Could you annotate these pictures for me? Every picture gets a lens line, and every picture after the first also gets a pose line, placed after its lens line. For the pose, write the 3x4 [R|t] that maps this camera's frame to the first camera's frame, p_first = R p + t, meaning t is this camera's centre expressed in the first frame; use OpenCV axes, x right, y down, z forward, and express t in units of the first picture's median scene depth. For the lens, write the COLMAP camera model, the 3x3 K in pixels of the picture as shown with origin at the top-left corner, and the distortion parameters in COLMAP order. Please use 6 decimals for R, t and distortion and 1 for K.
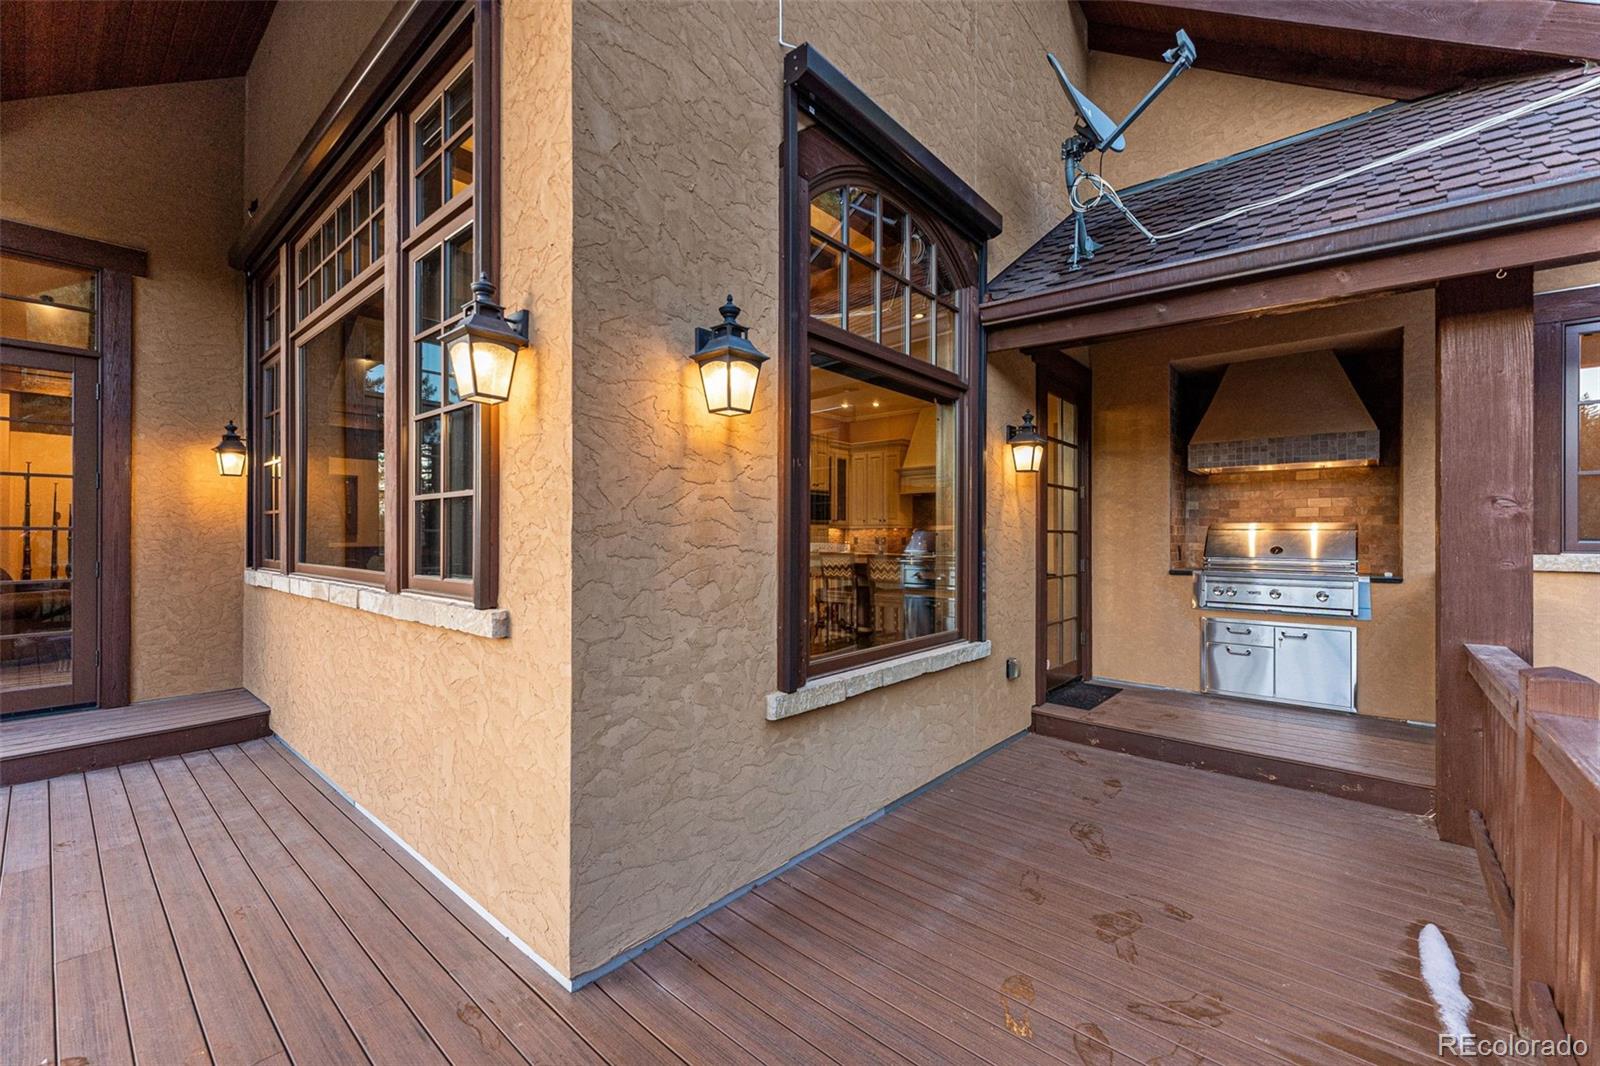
lens RADIAL K [[654.9, 0, 801.3], [0, 654.9, 535.5], [0, 0, 1]] dist [-0.000274, -0.000001]
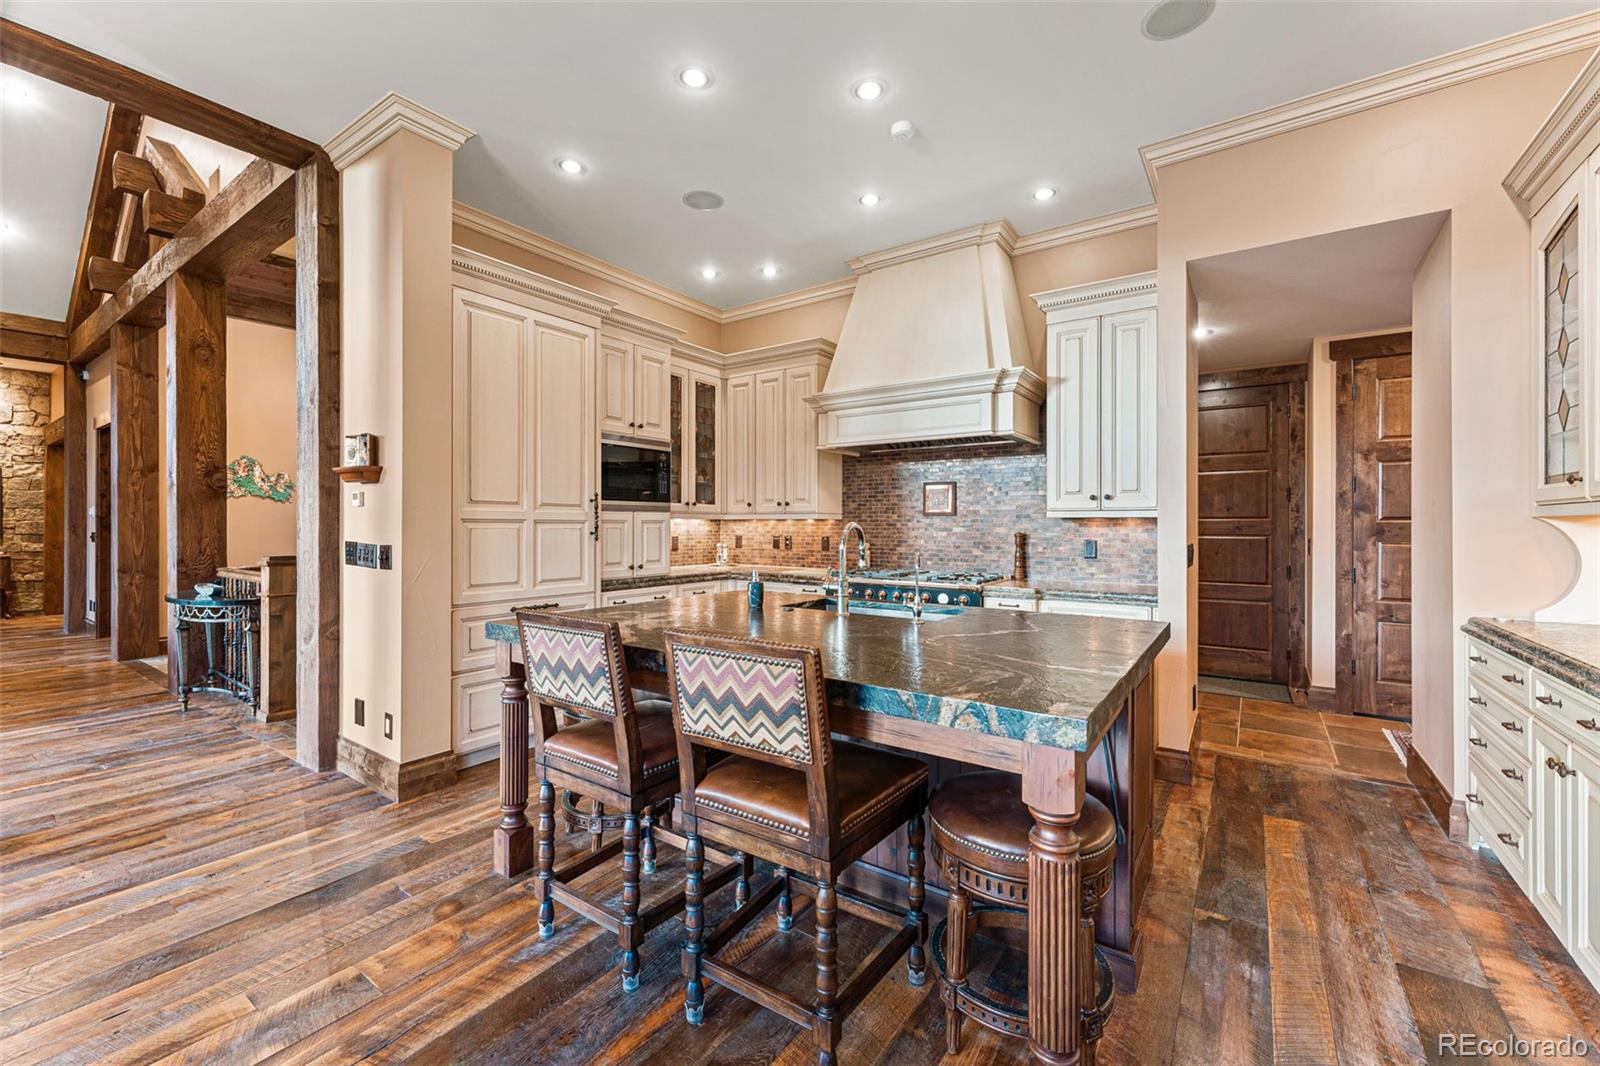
lens RADIAL K [[654.9, 0, 801.6], [0, 654.9, 526.1], [0, 0, 1]] dist [-0.000274, -0.000001]
pose [[0.994824, -0.009969, 0.101123, 0.083859], [0.009886, 0.999950, 0.001319, -0.005726], [-0.101131, -0.000312, 0.994873, 0.486488]]
